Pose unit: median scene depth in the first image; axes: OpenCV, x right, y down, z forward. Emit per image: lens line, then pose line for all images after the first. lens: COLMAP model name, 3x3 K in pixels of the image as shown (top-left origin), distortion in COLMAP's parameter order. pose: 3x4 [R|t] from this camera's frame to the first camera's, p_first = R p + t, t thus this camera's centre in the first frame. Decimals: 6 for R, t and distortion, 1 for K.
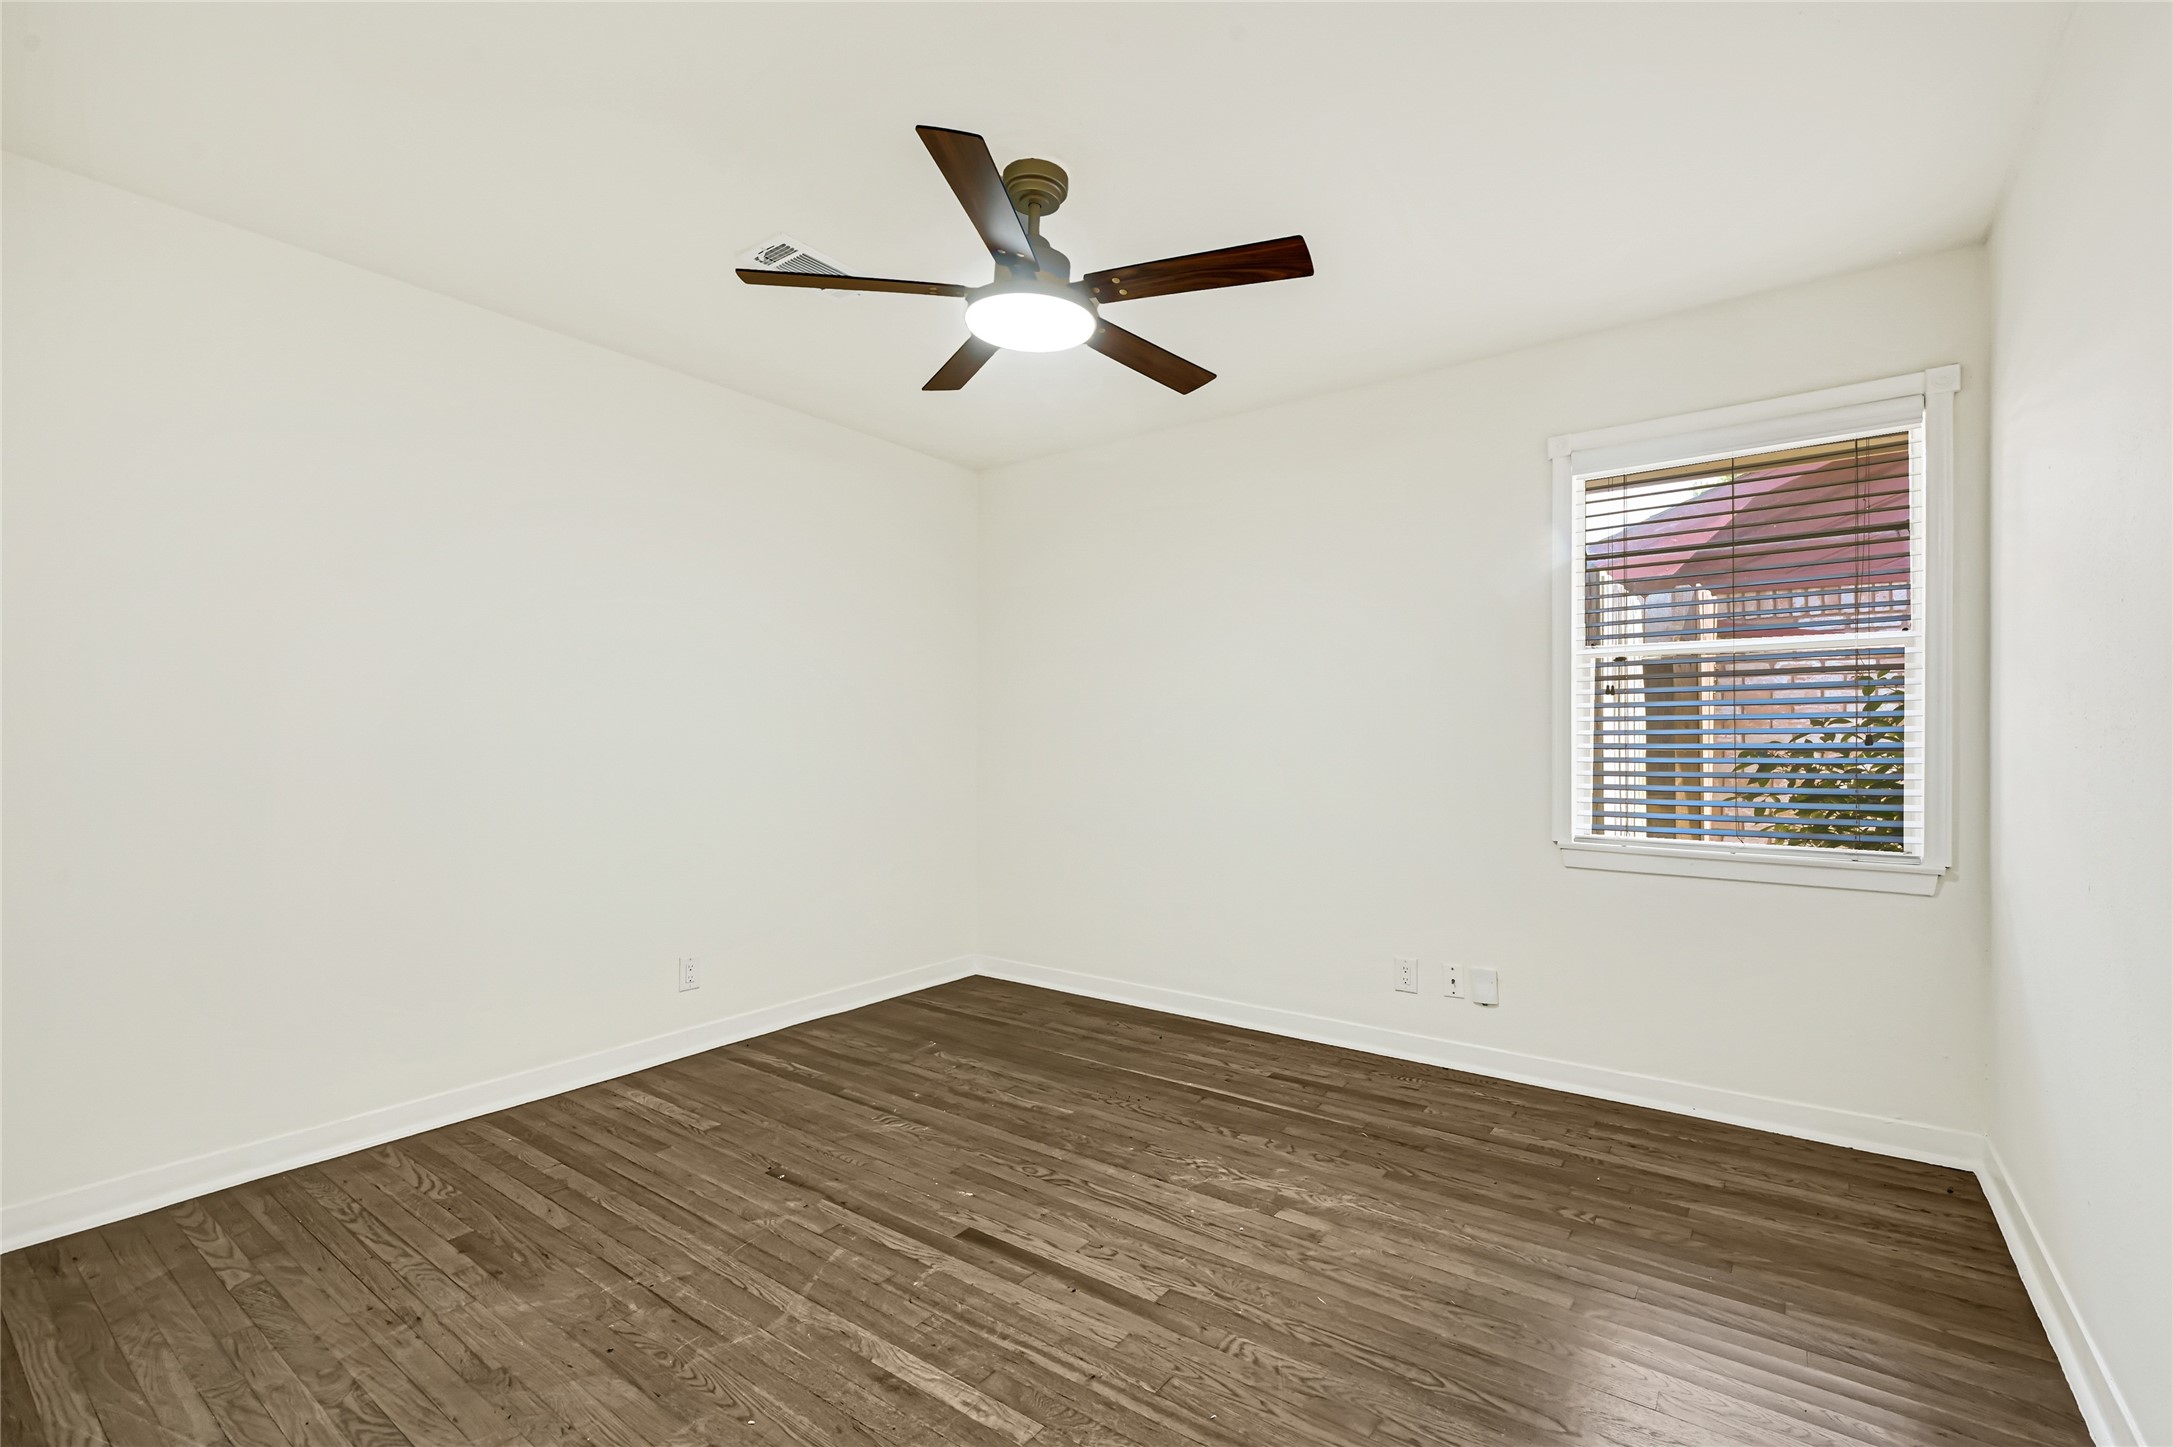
lens RADIAL K [[922.7, 0, 1085.0], [0, 922.7, 732.2], [0, 0, 1]] dist [-0.003298, -0.000496]
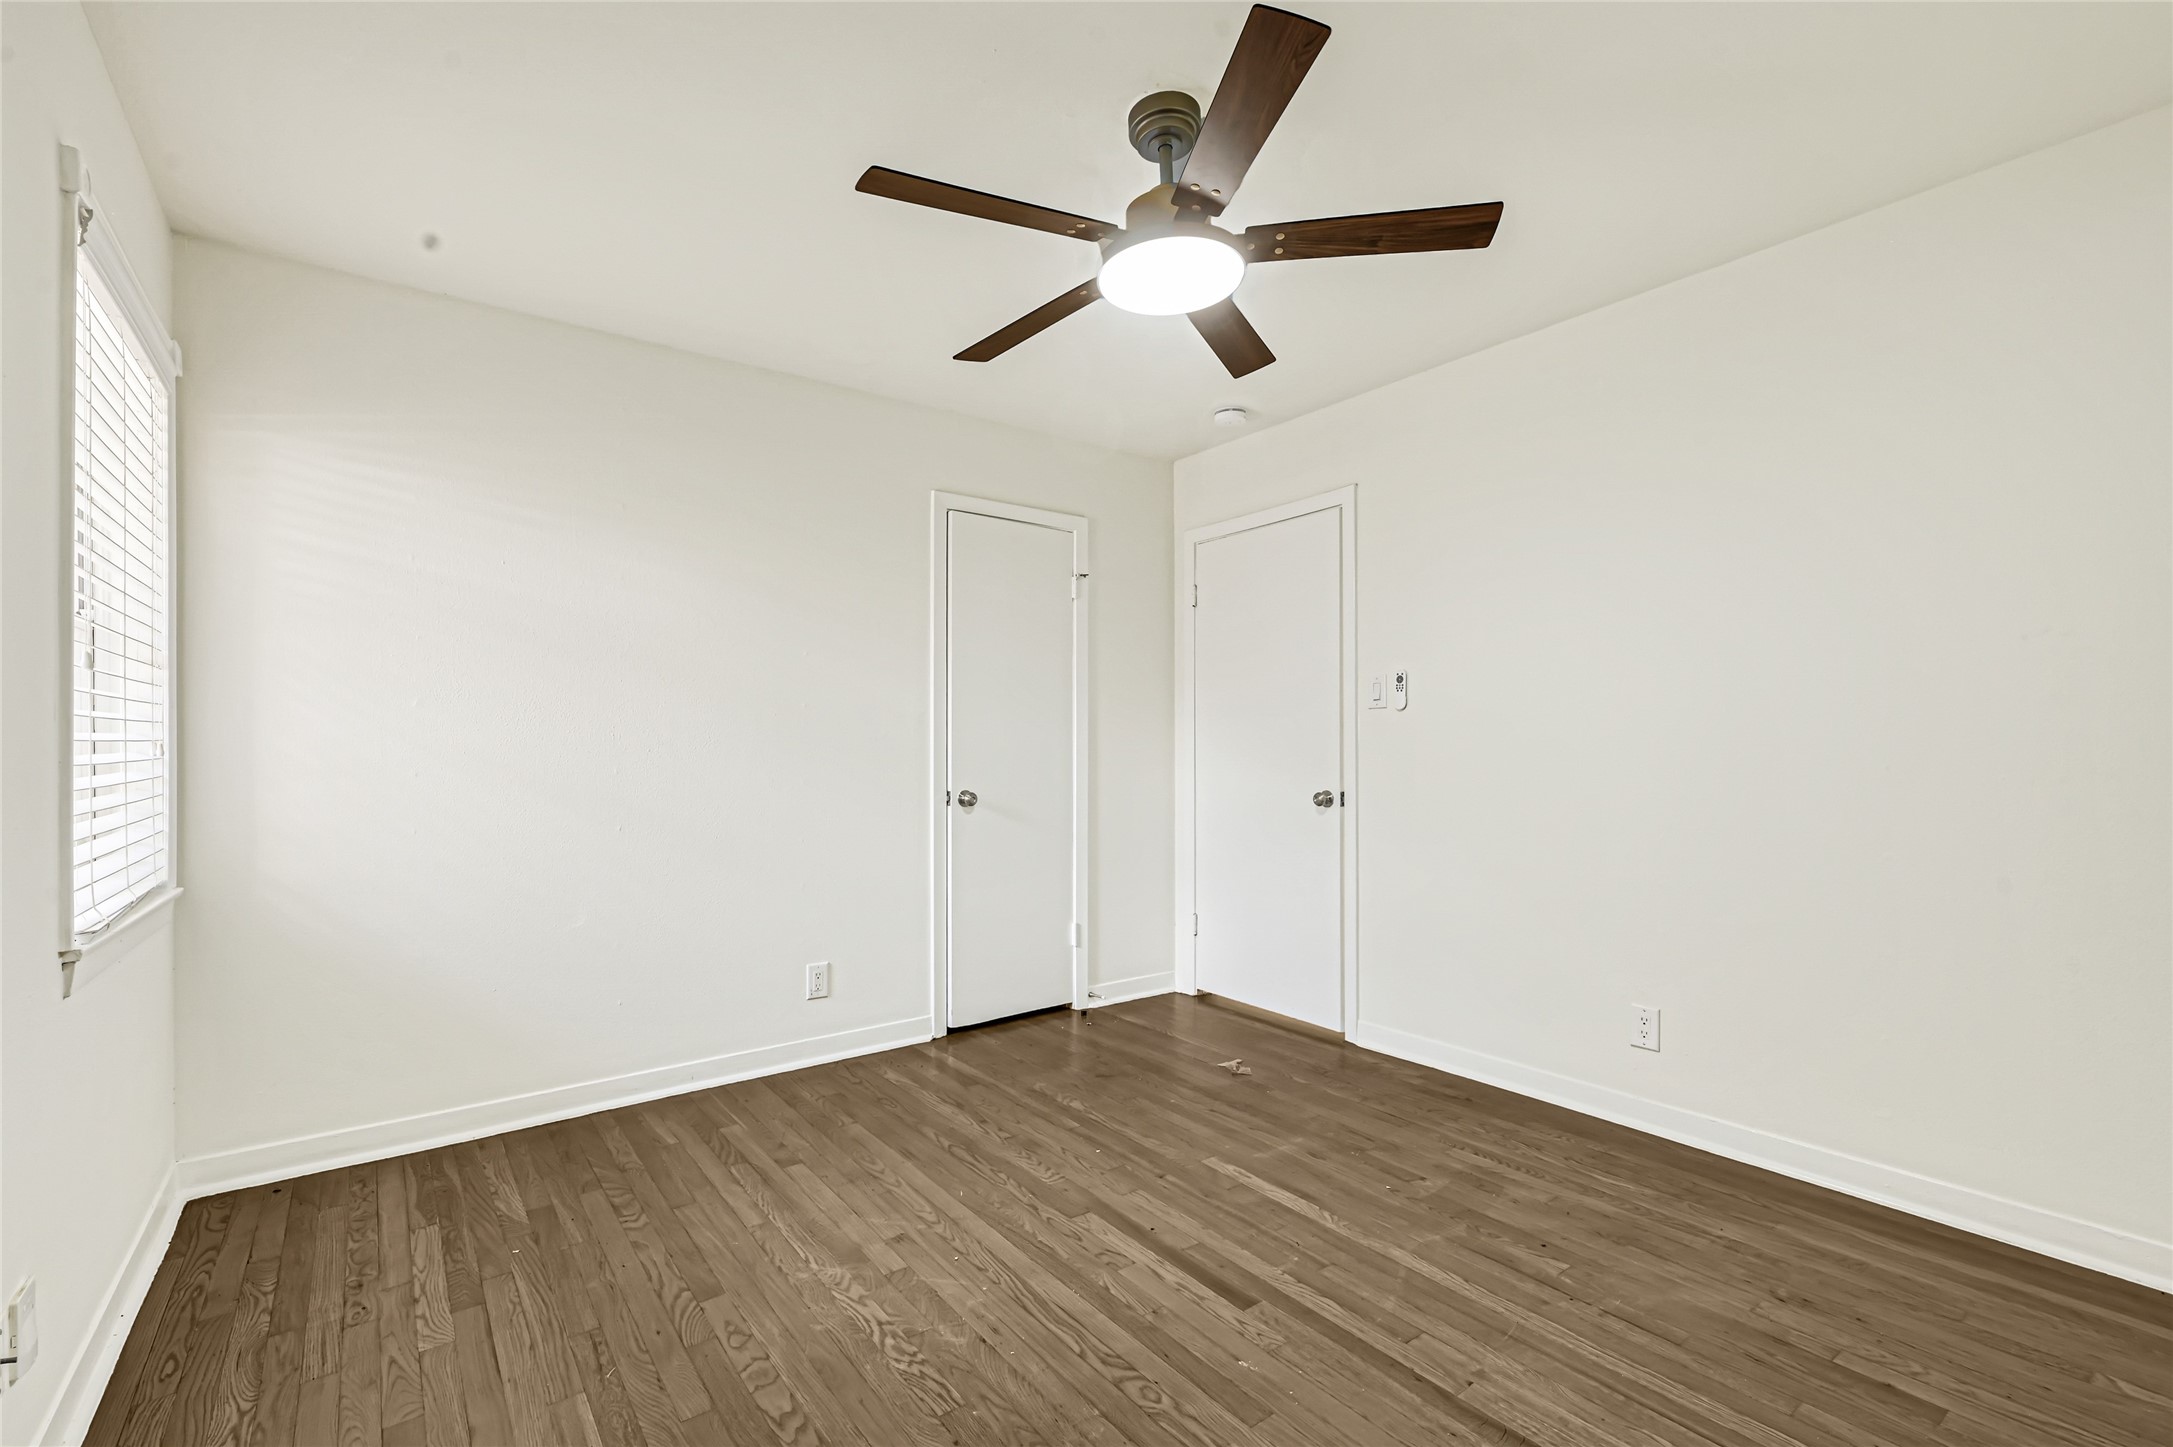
lens RADIAL K [[922.7, 0, 1092.4], [0, 922.7, 723.5], [0, 0, 1]] dist [-0.003298, -0.000496]
pose [[-0.956839, 0.012064, 0.290367, -0.257944], [0.003300, 0.999525, -0.030654, 0.018139], [-0.290599, -0.028373, -0.956424, 1.967073]]
